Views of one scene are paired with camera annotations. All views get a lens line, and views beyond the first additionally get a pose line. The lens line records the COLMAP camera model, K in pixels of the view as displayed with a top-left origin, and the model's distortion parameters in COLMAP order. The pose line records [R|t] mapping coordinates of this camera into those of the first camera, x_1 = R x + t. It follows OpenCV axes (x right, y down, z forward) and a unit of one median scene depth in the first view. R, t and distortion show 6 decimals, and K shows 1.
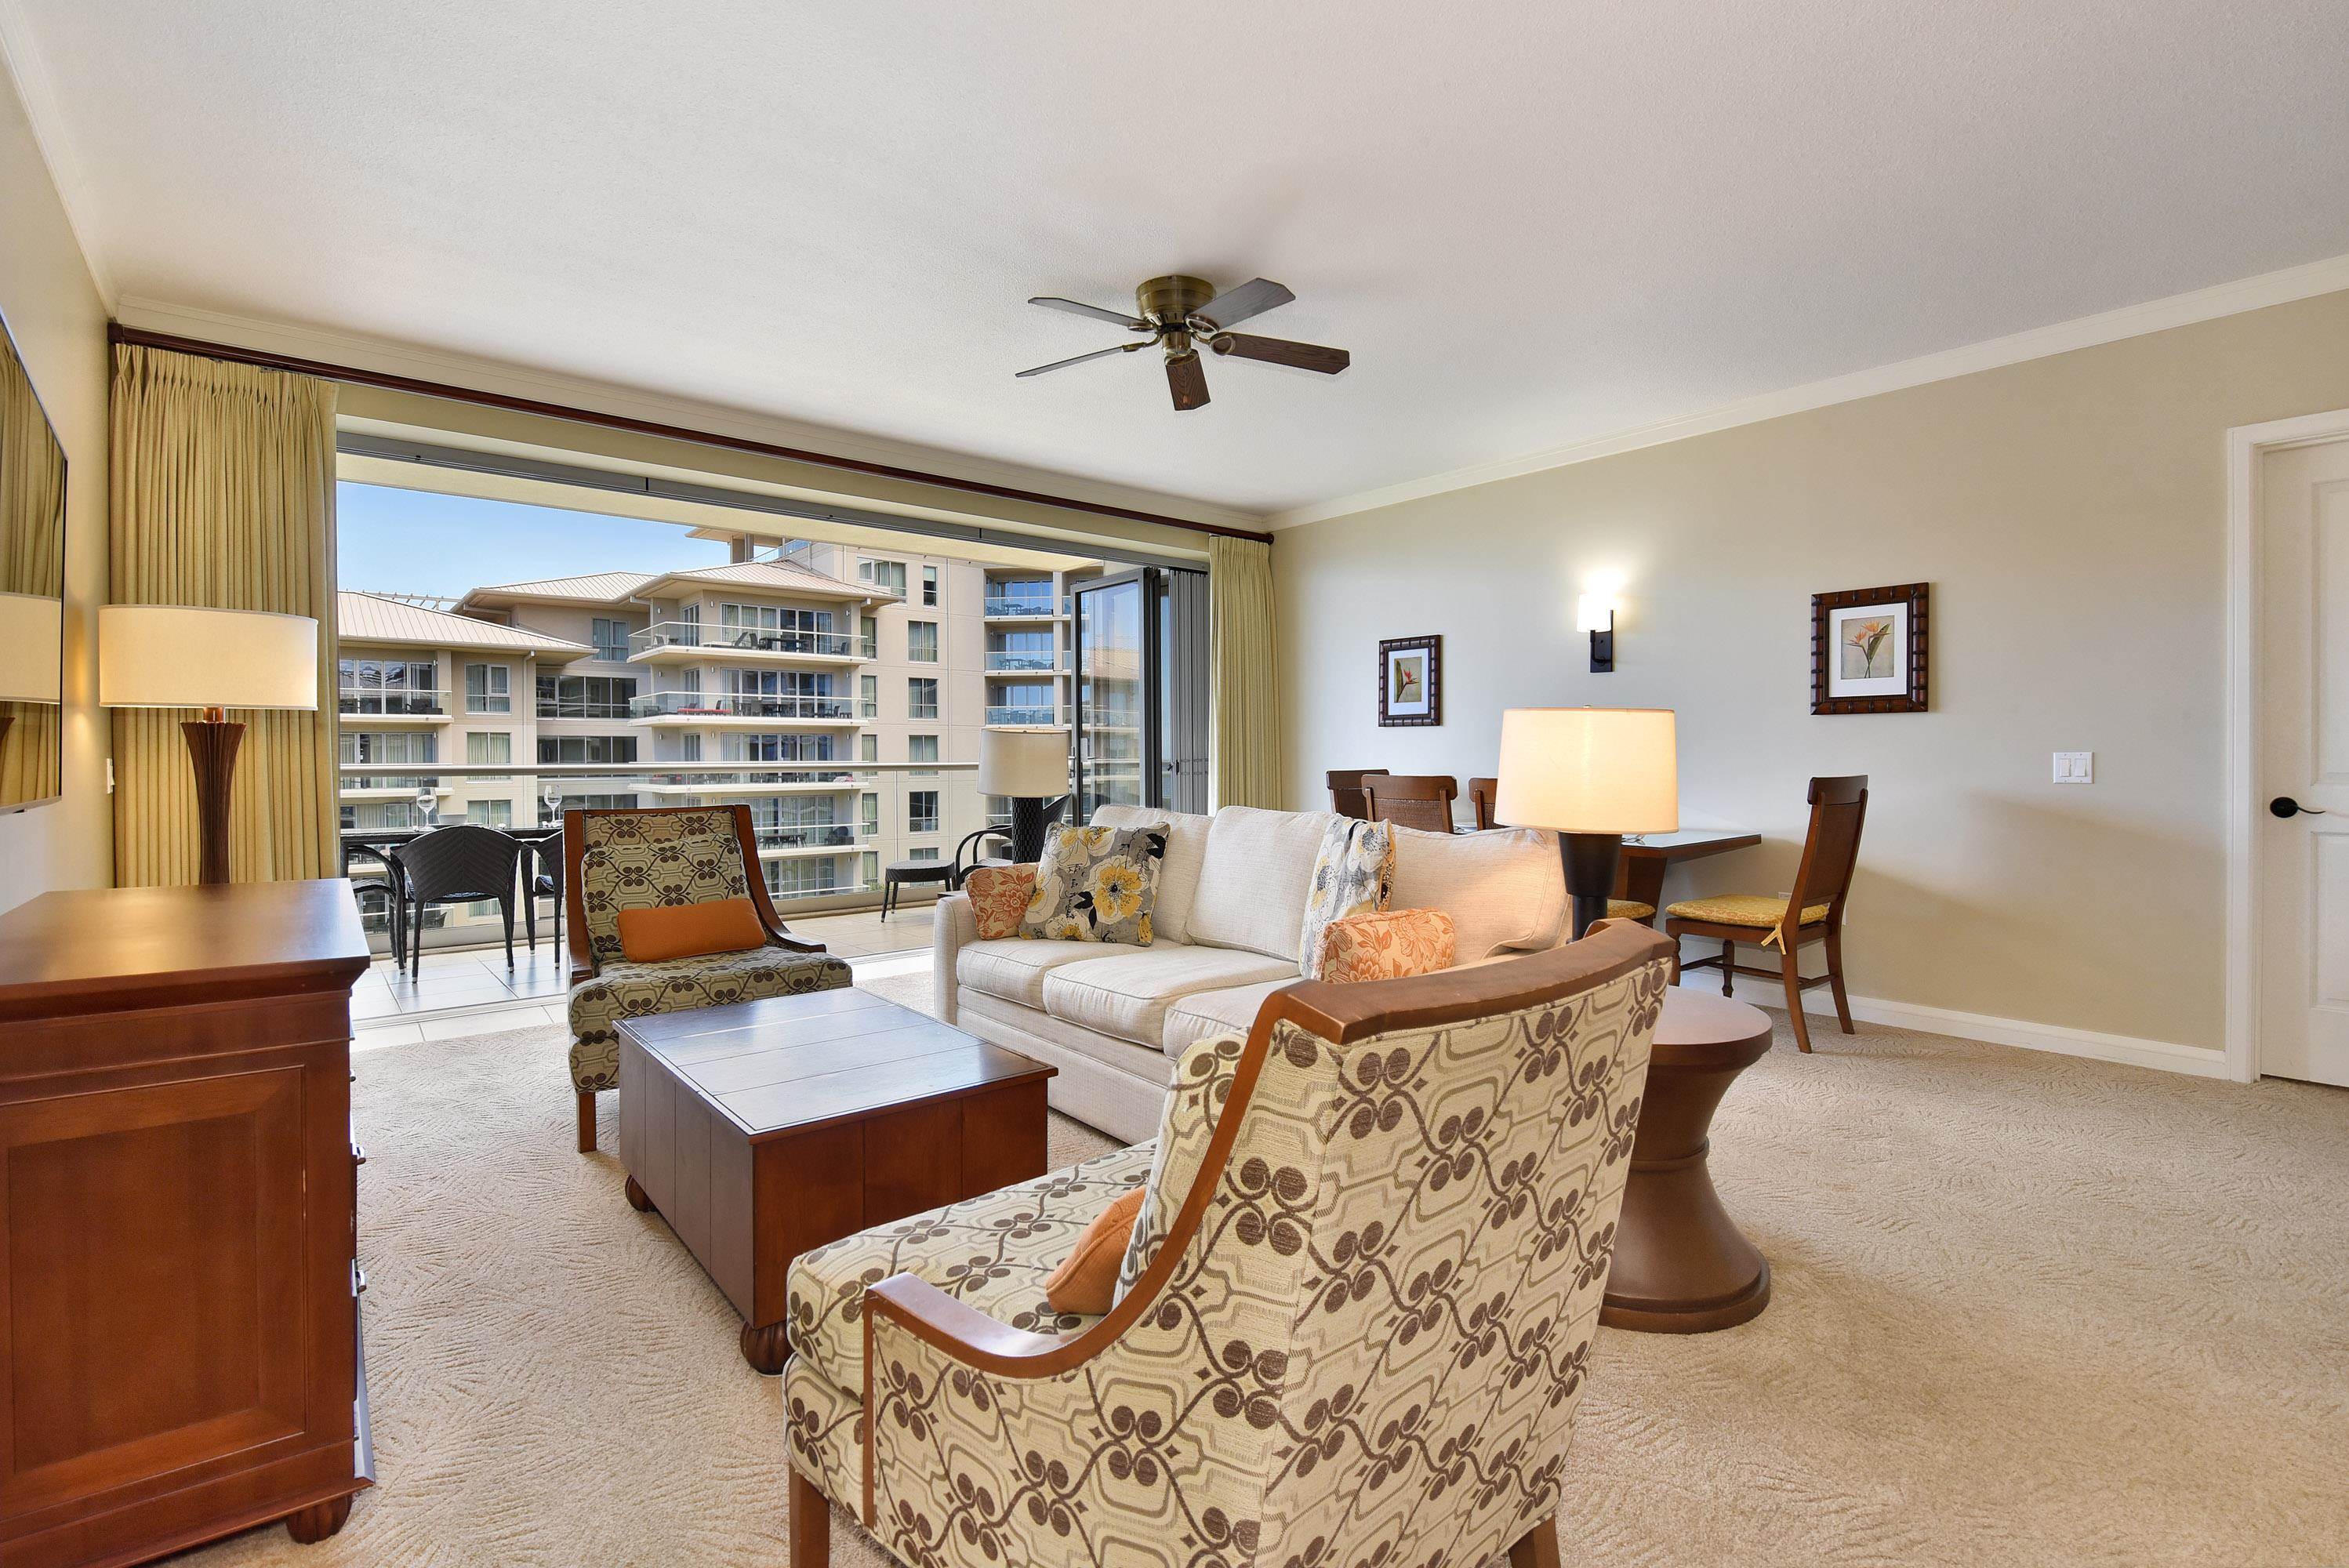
lens RADIAL K [[1094.3, 0, 1185.2], [0, 1094.3, 788.6], [0, 0, 1]] dist [-0.011859, -0.003014]
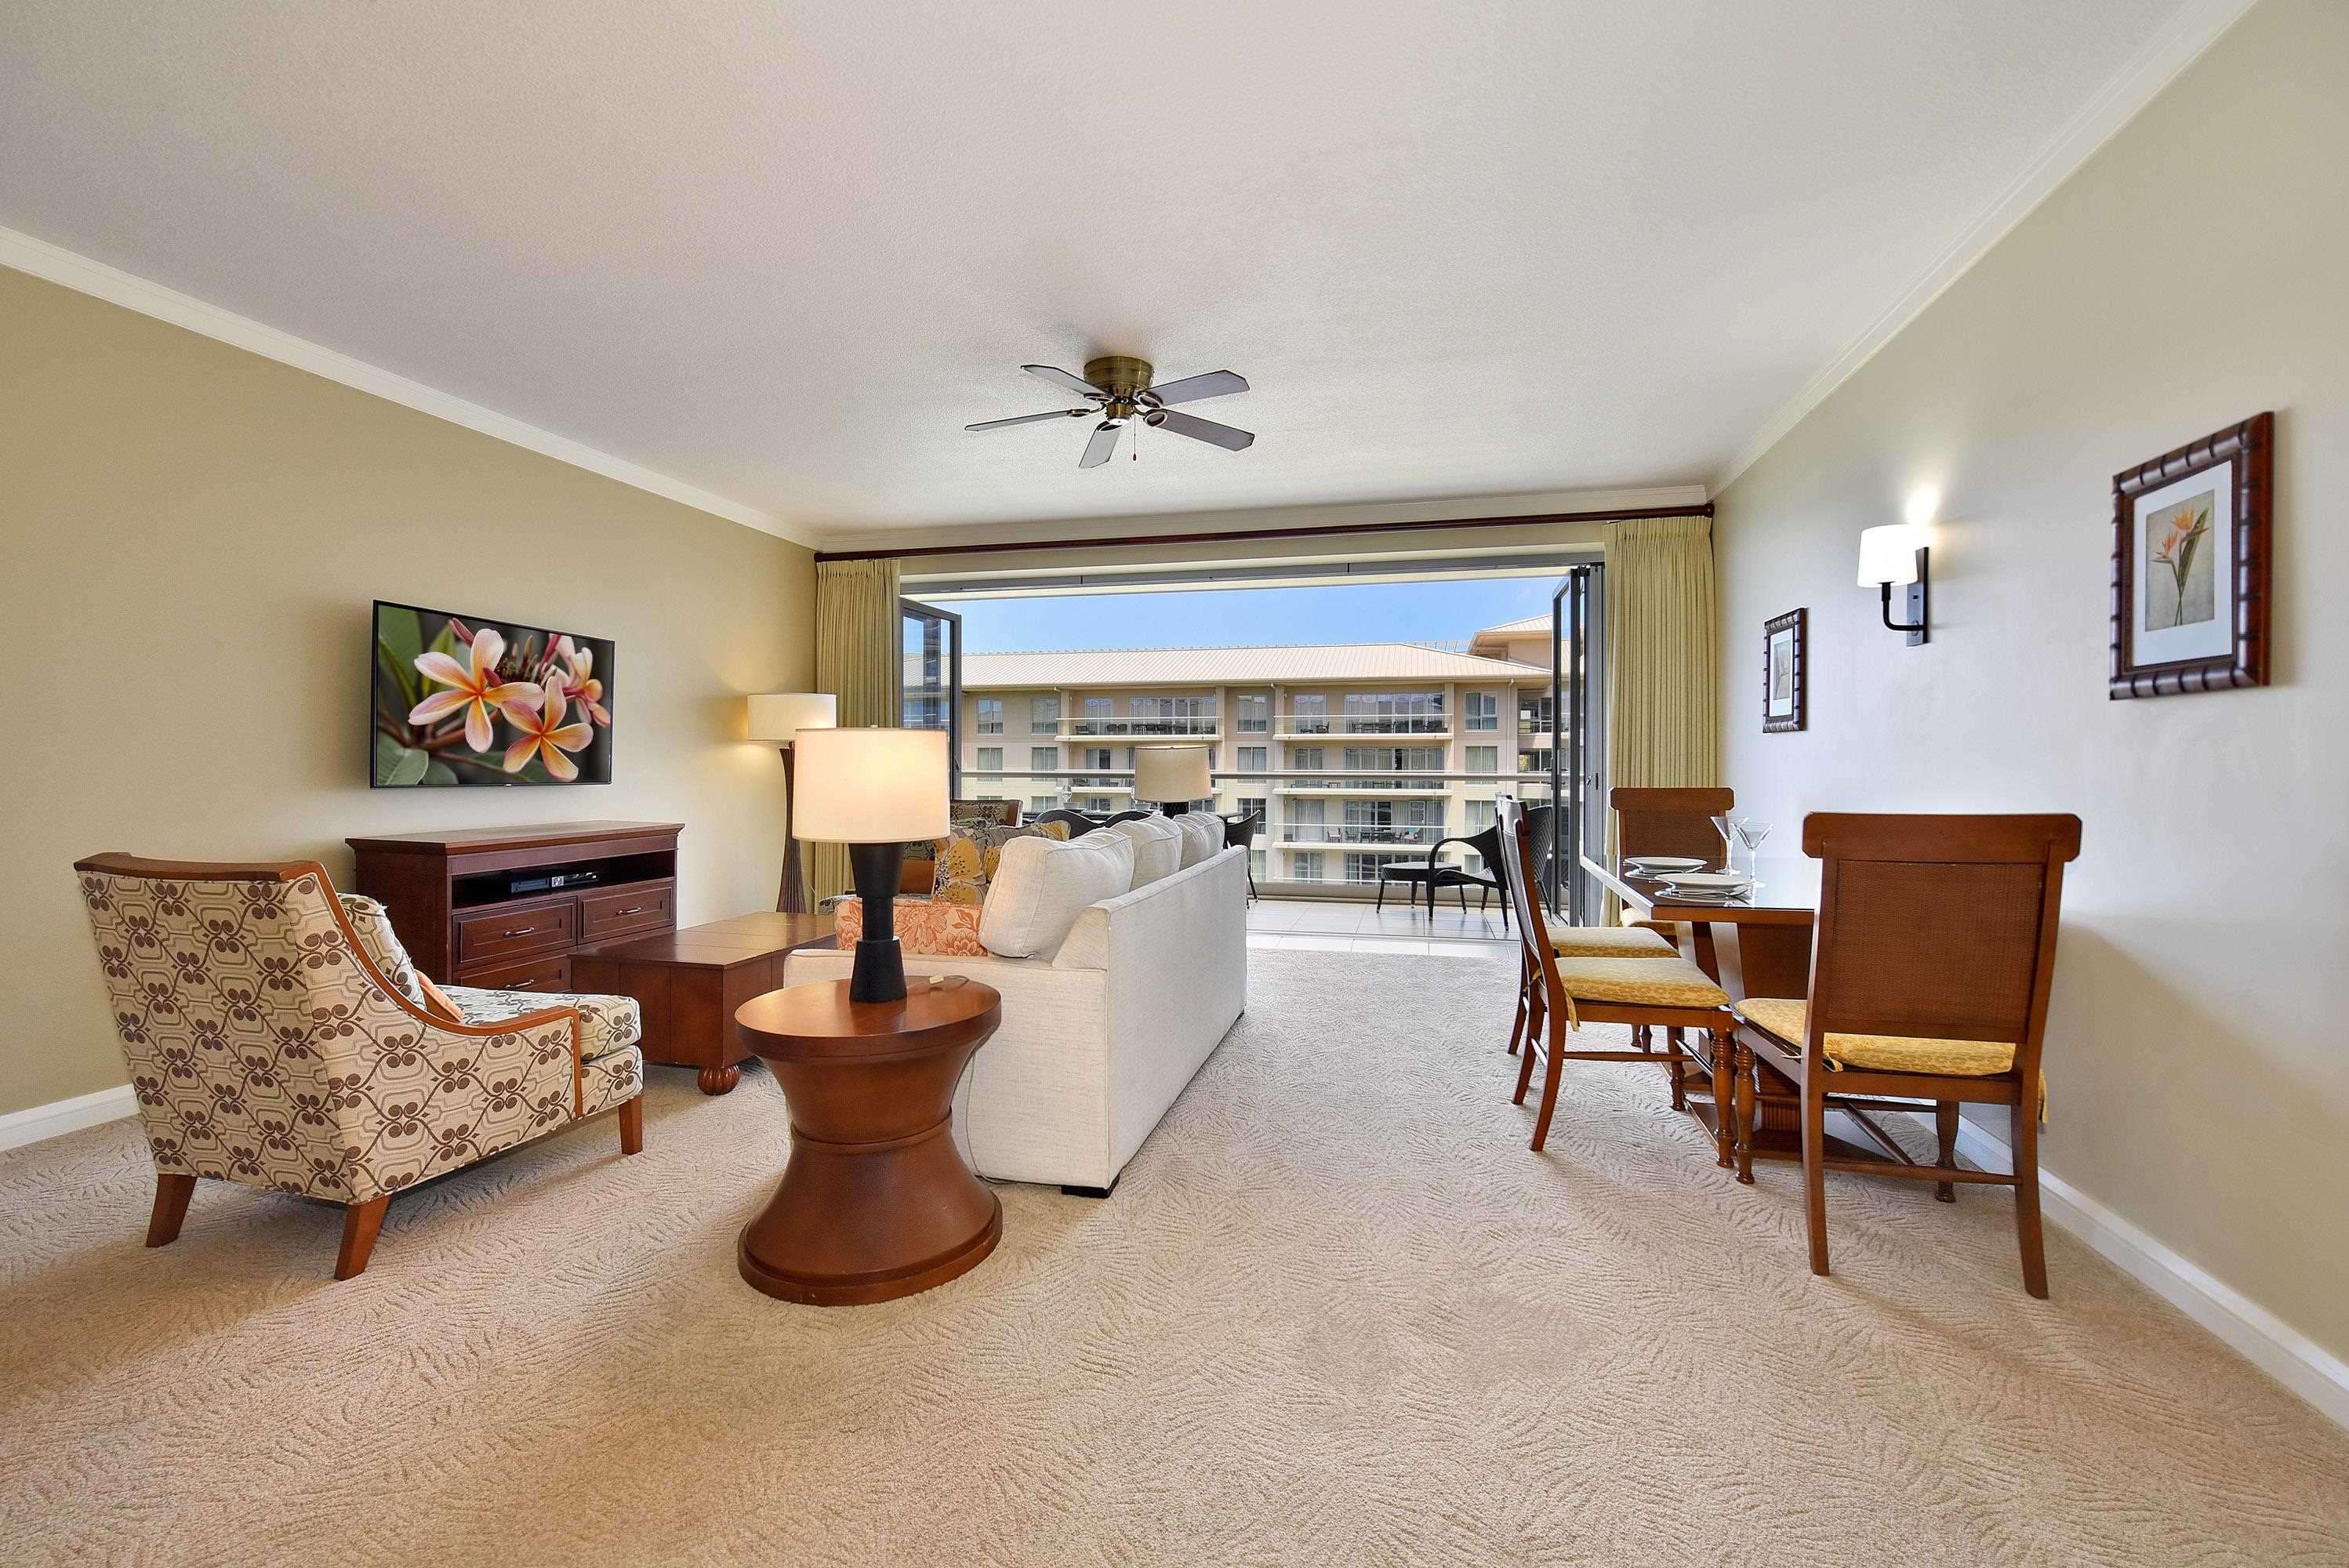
lens RADIAL K [[995.3, 0, 1131.5], [0, 995.3, 766.6], [0, 0, 1]] dist [0.001756, -0.002865]
pose [[0.568180, 0.005182, -0.822888, 0.454961], [-0.029104, 0.999481, -0.013801, -0.008888], [0.822389, 0.031791, 0.568036, 0.211550]]
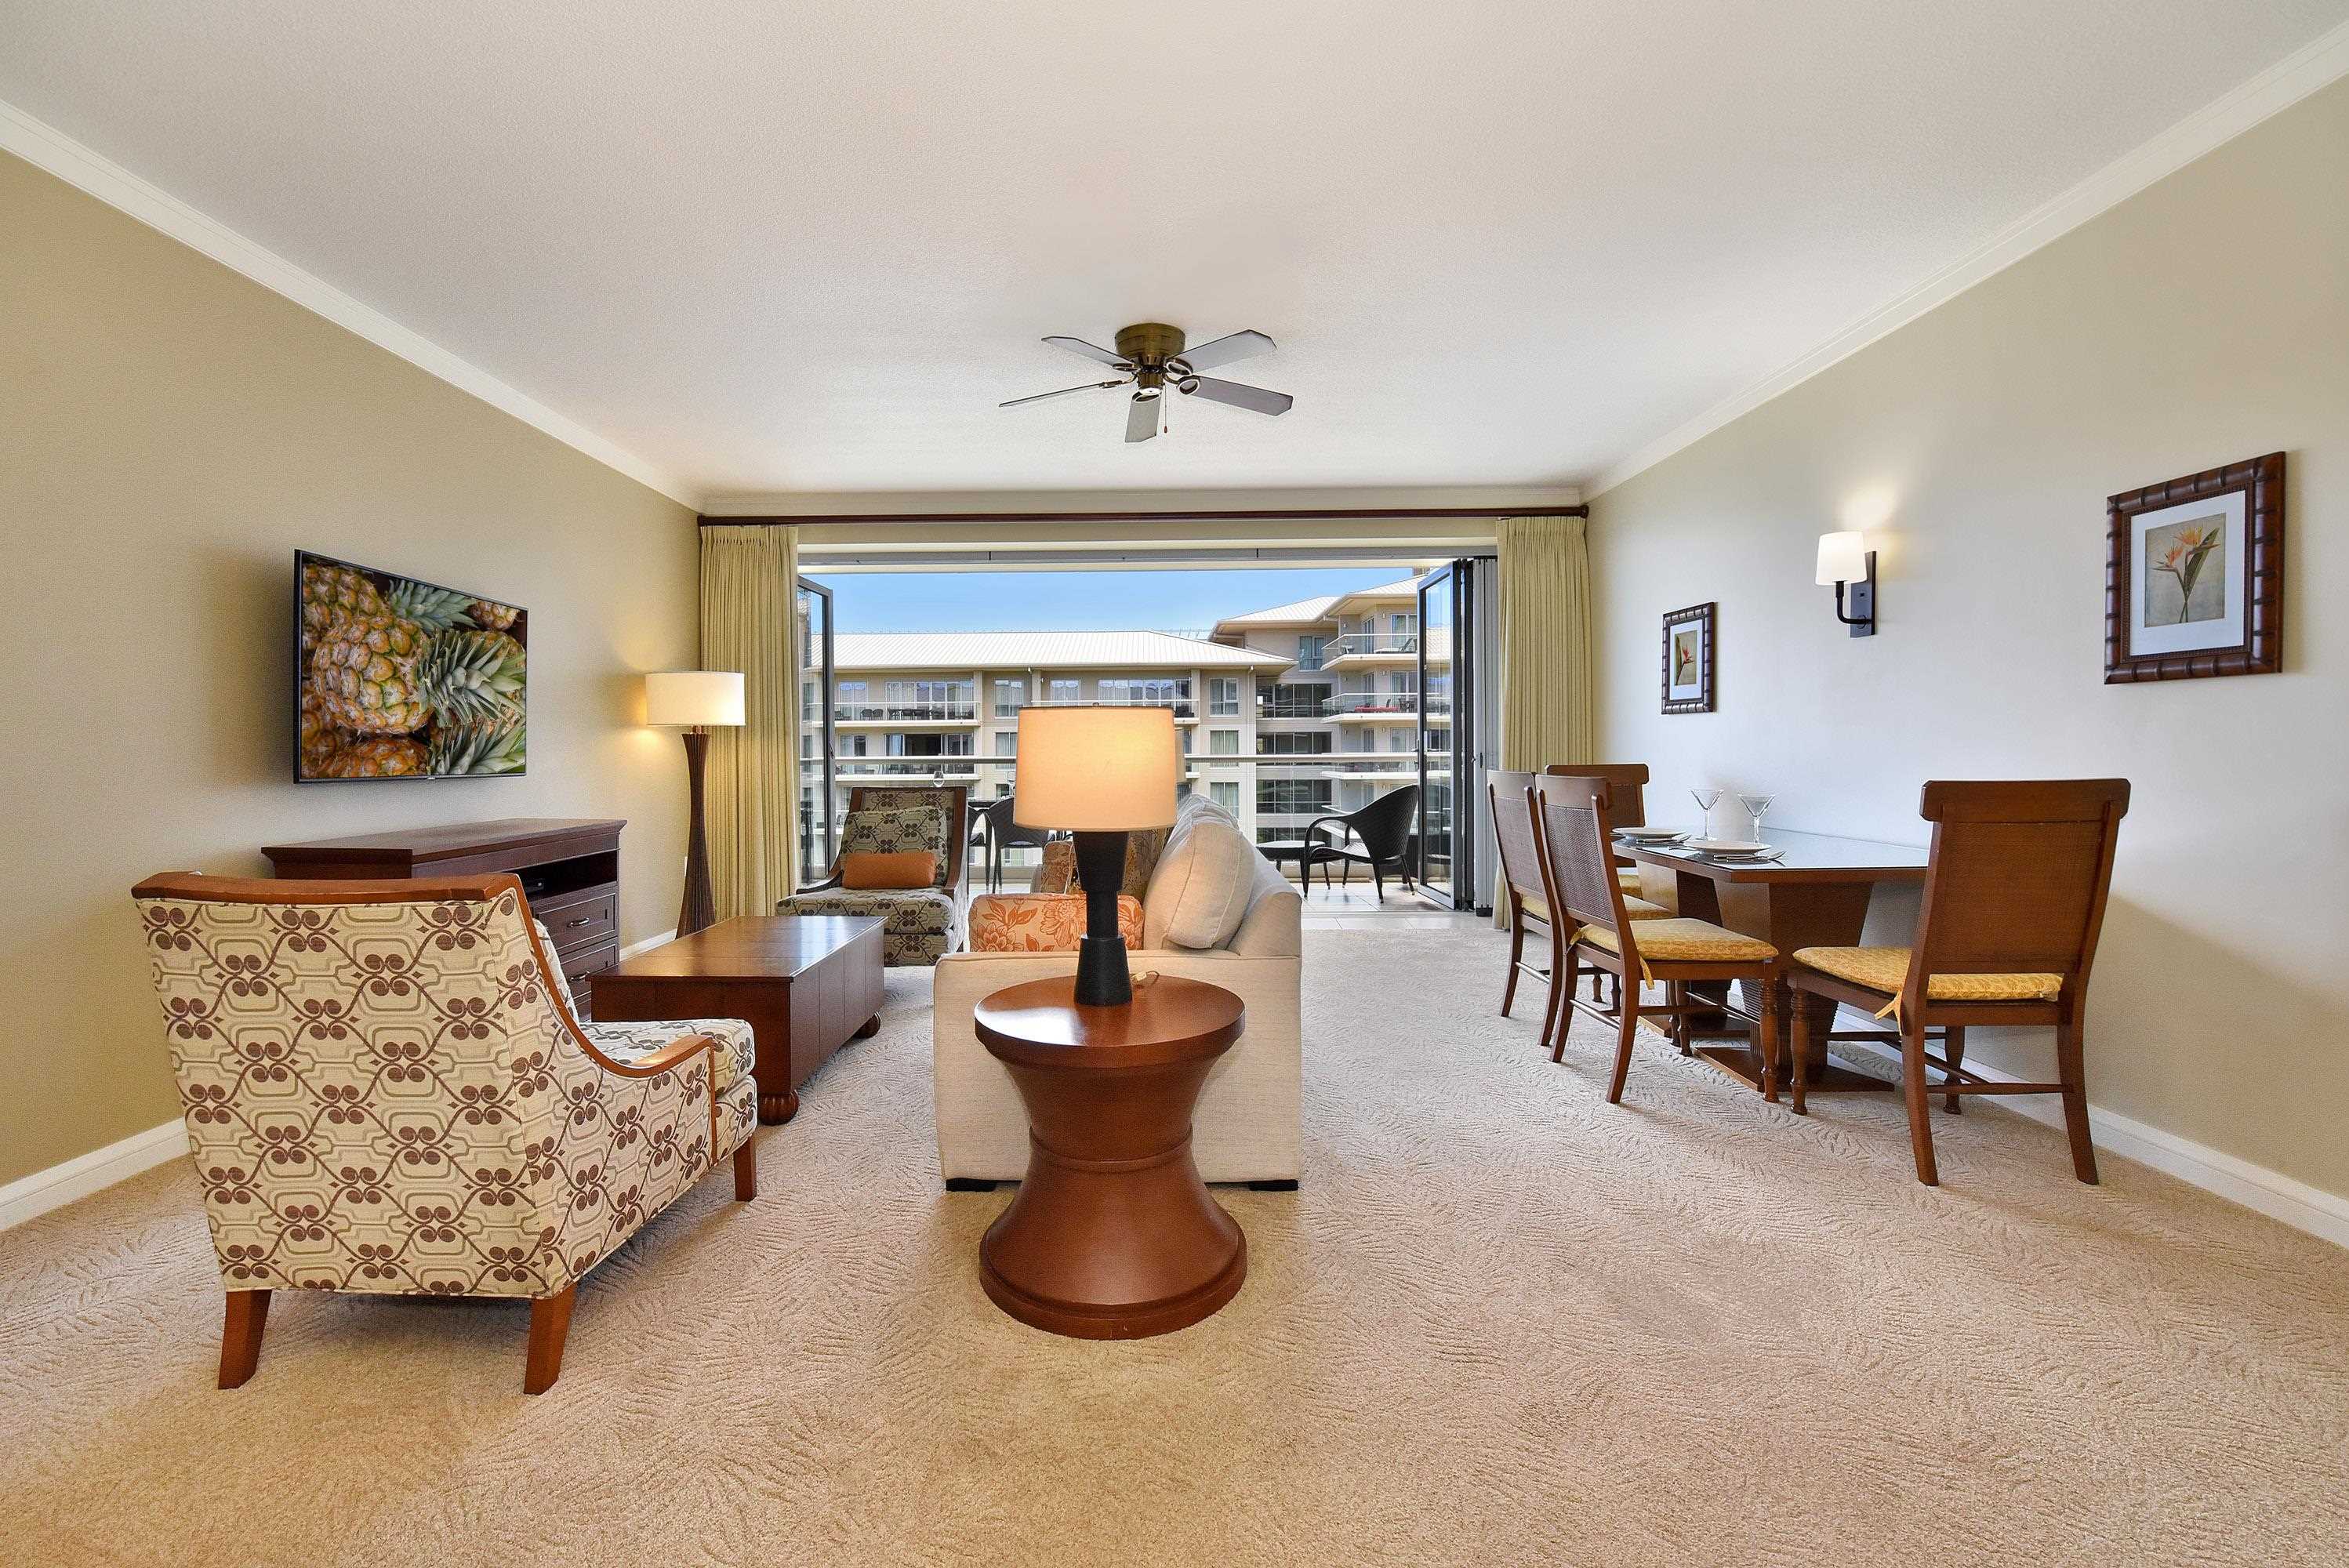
lens RADIAL K [[997.3, 0, 1094.3], [0, 997.3, 761.6], [0, 0, 1]] dist [-0.010123, -0.003211]
pose [[0.738519, 0.004682, -0.674216, 0.339190], [-0.014975, 0.999843, -0.009459, -0.004255], [0.674066, 0.017082, 0.738474, 0.107081]]
